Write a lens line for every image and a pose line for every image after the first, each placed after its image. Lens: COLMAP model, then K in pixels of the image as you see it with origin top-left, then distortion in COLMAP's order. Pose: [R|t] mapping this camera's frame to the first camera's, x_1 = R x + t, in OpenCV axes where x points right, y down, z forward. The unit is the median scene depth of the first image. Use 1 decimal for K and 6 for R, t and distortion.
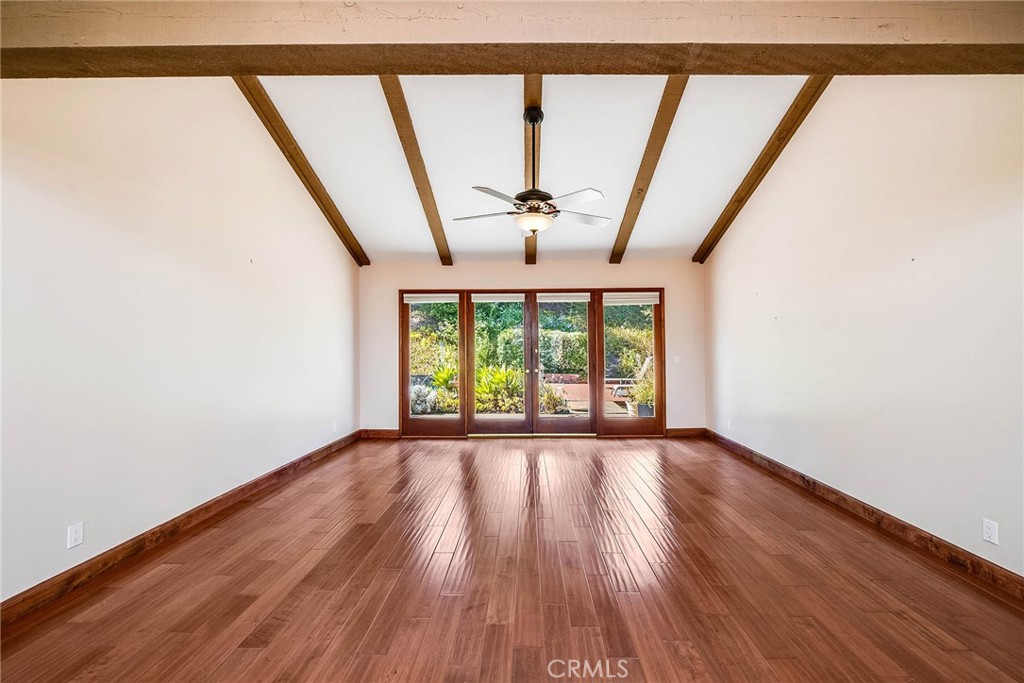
lens RADIAL K [[413.4, 0, 517.9], [0, 413.4, 336.2], [0, 0, 1]] dist [-0.000574, -0.000593]
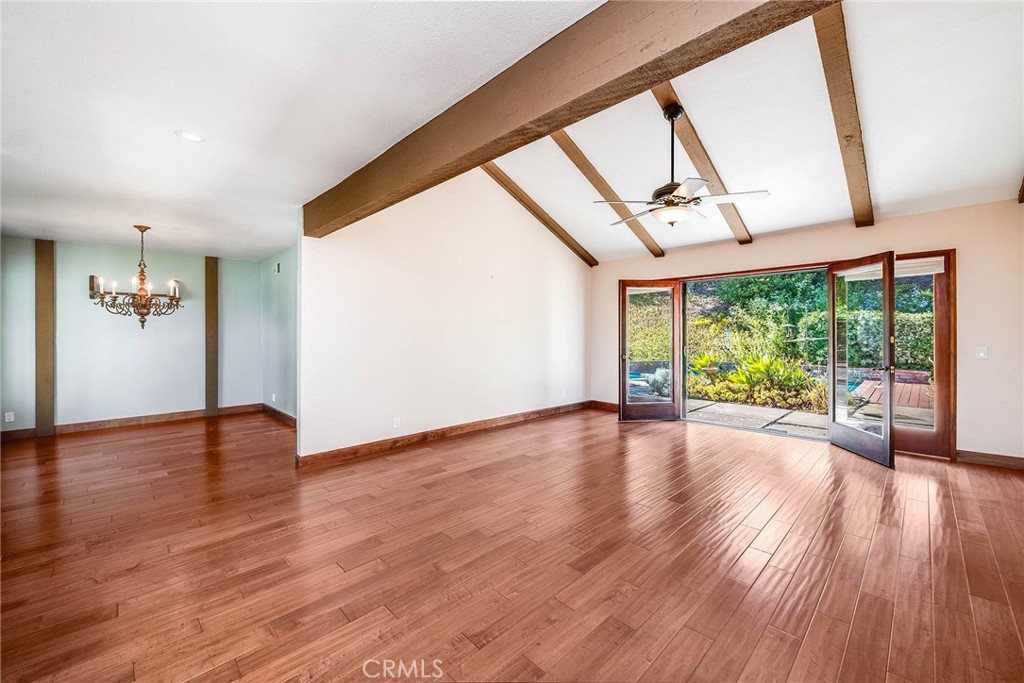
lens RADIAL K [[401.8, 0, 512.1], [0, 401.8, 330.8], [0, 0, 1]] dist [-0.002189, -0.000888]
pose [[0.707104, -0.002710, -0.707104, 0.306119], [0.017029, 0.999768, 0.013198, -0.000551], [0.706905, -0.021374, 0.706986, -0.009517]]
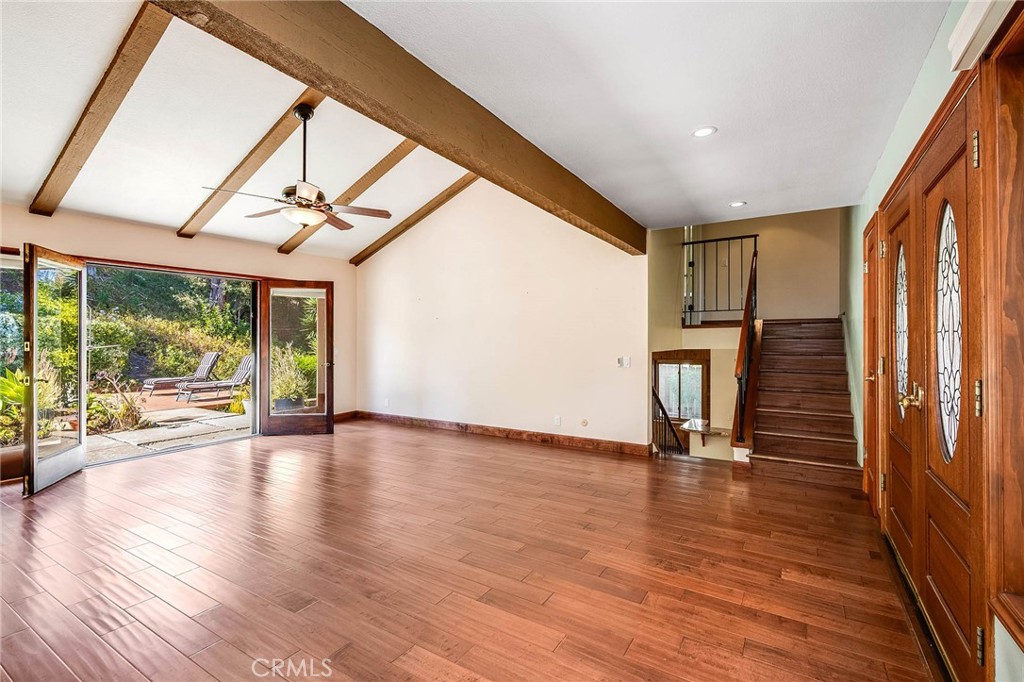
lens RADIAL K [[468.9, 0, 512.0], [0, 468.9, 341.0], [0, 0, 1]] dist [0.000734, 0.000045]
pose [[0.511662, -0.000305, 0.859187, -0.446688], [-0.017919, 0.999779, 0.011025, 0.007638], [-0.859000, -0.021037, 0.511544, -0.029903]]
